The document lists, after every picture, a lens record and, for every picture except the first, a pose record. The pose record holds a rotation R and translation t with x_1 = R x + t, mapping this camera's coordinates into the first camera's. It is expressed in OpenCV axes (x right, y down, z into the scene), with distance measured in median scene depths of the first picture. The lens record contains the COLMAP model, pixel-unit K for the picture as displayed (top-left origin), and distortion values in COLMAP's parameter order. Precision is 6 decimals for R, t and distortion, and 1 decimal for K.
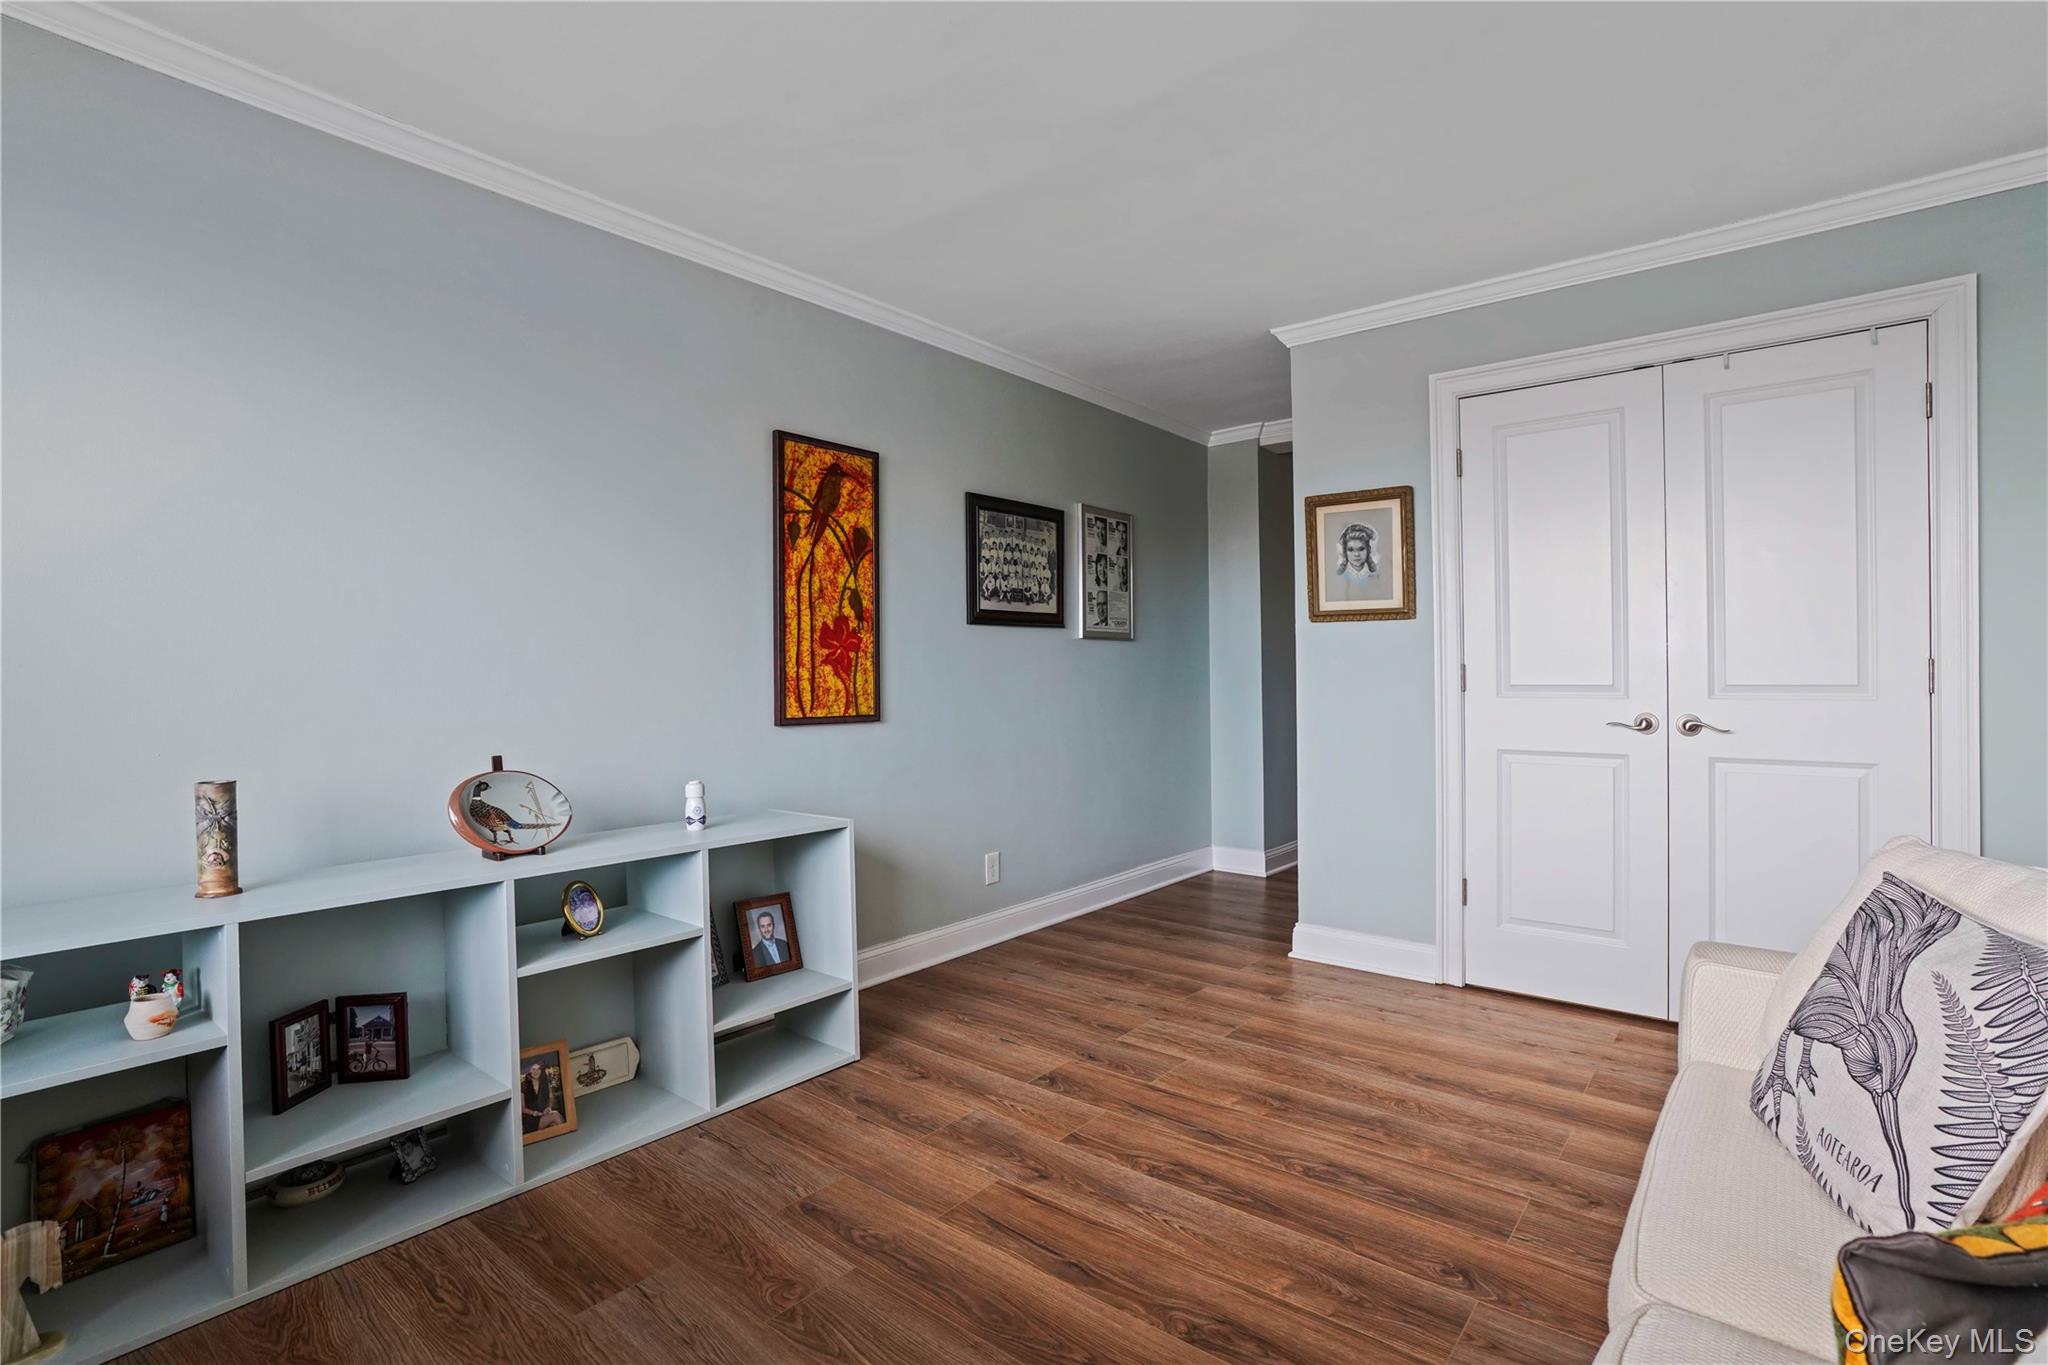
lens RADIAL K [[951.6, 0, 1045.7], [0, 951.6, 676.4], [0, 0, 1]] dist [-0.043991, 0.016983]
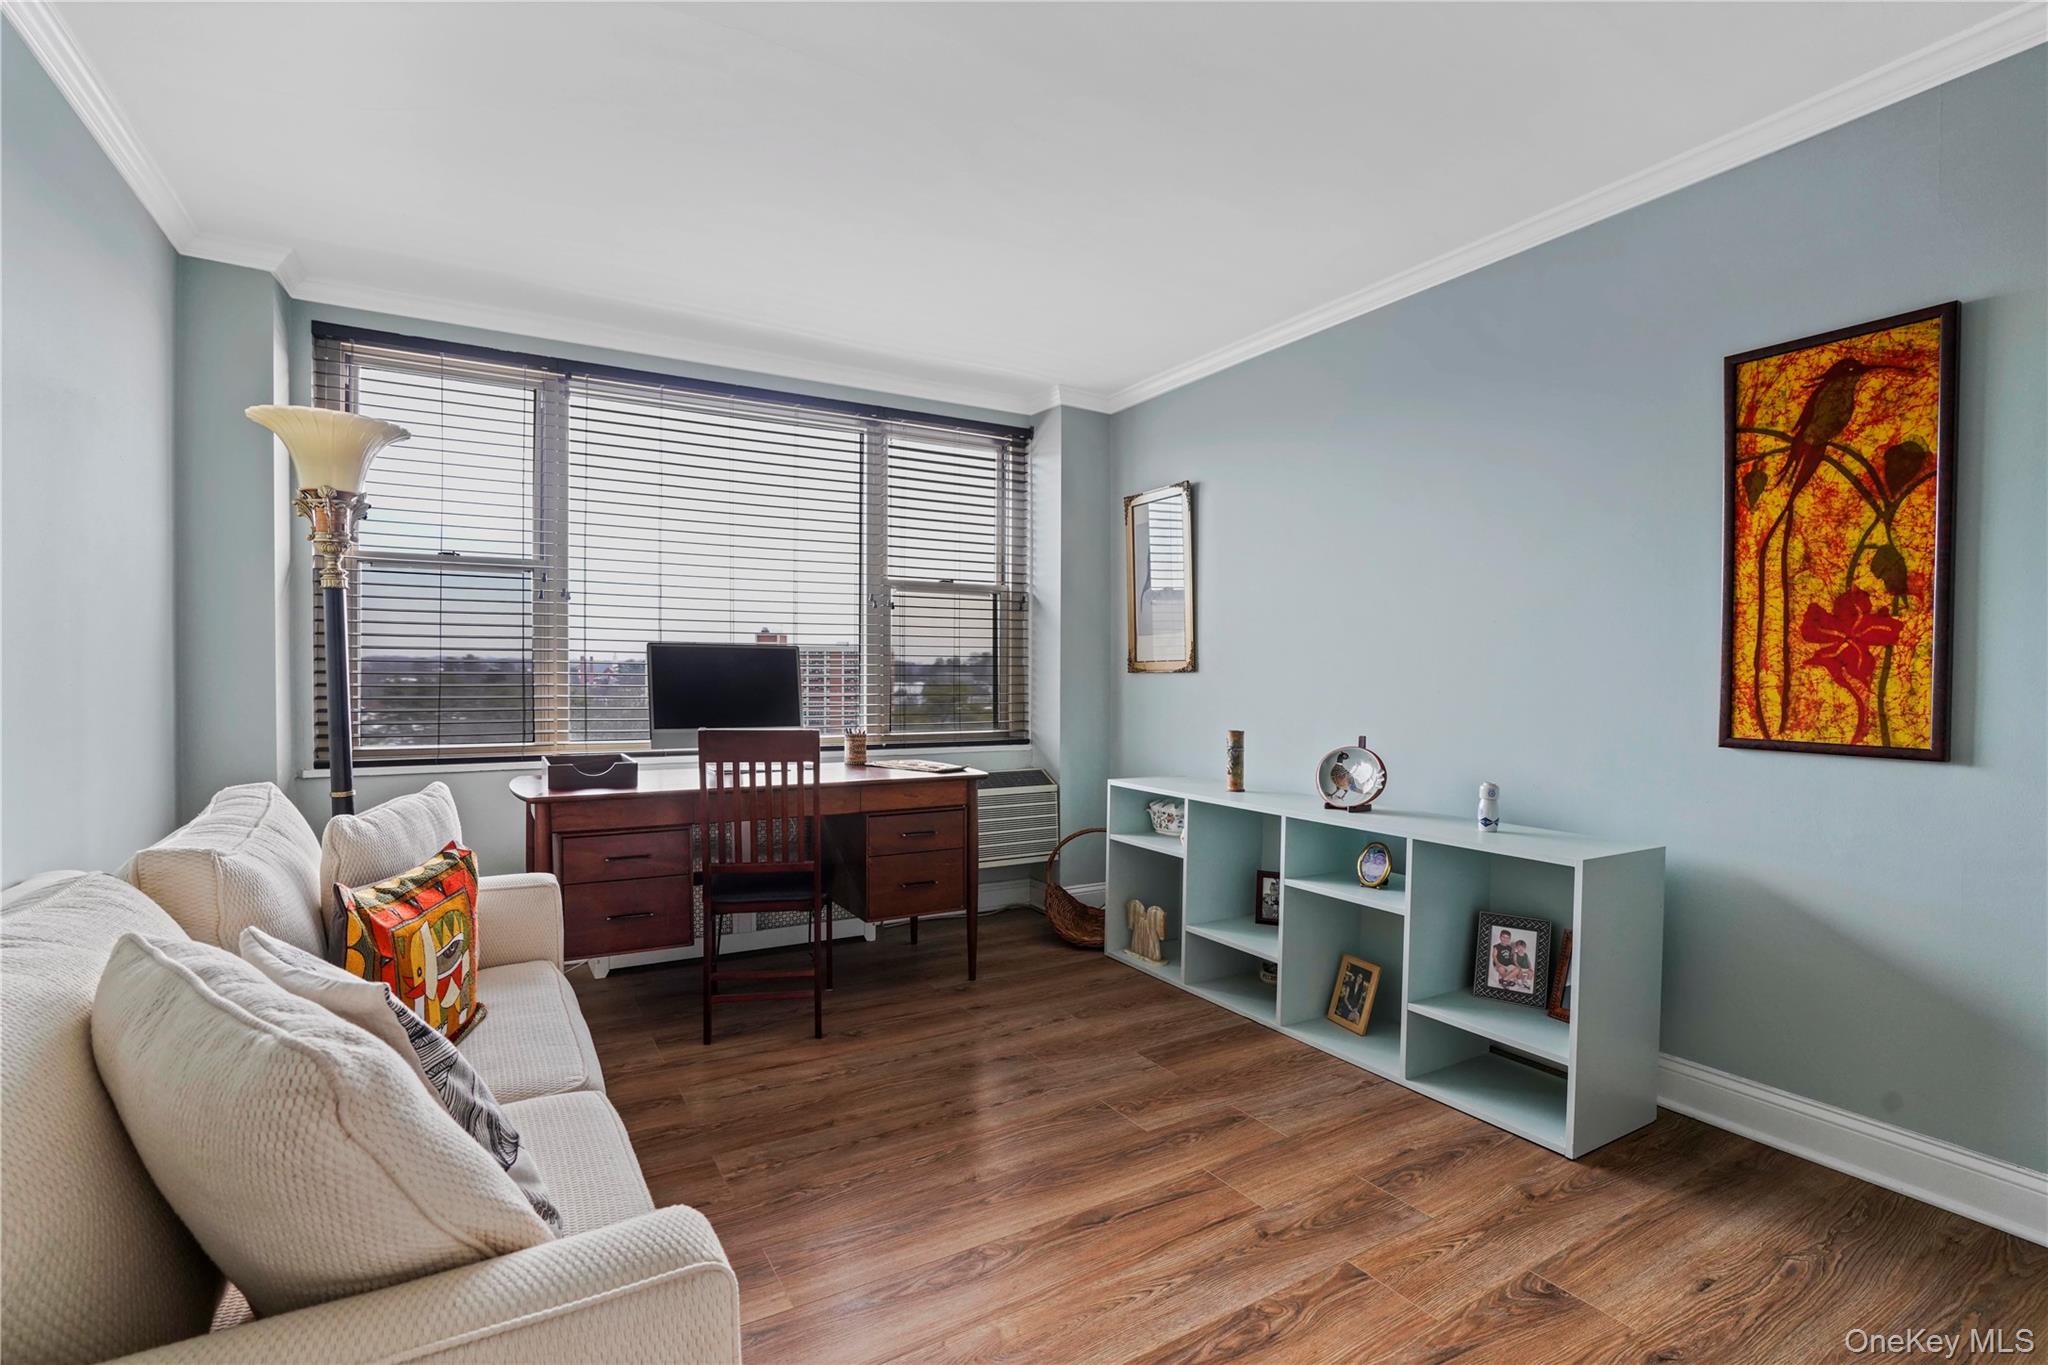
lens RADIAL K [[951.6, 0, 1034.8], [0, 951.6, 692.1], [0, 0, 1]] dist [-0.043991, 0.016983]
pose [[-0.334343, 0.022004, -0.942195, 0.590020], [-0.007693, 0.999630, 0.026075, -0.007039], [0.942420, 0.015966, -0.334050, 0.705772]]
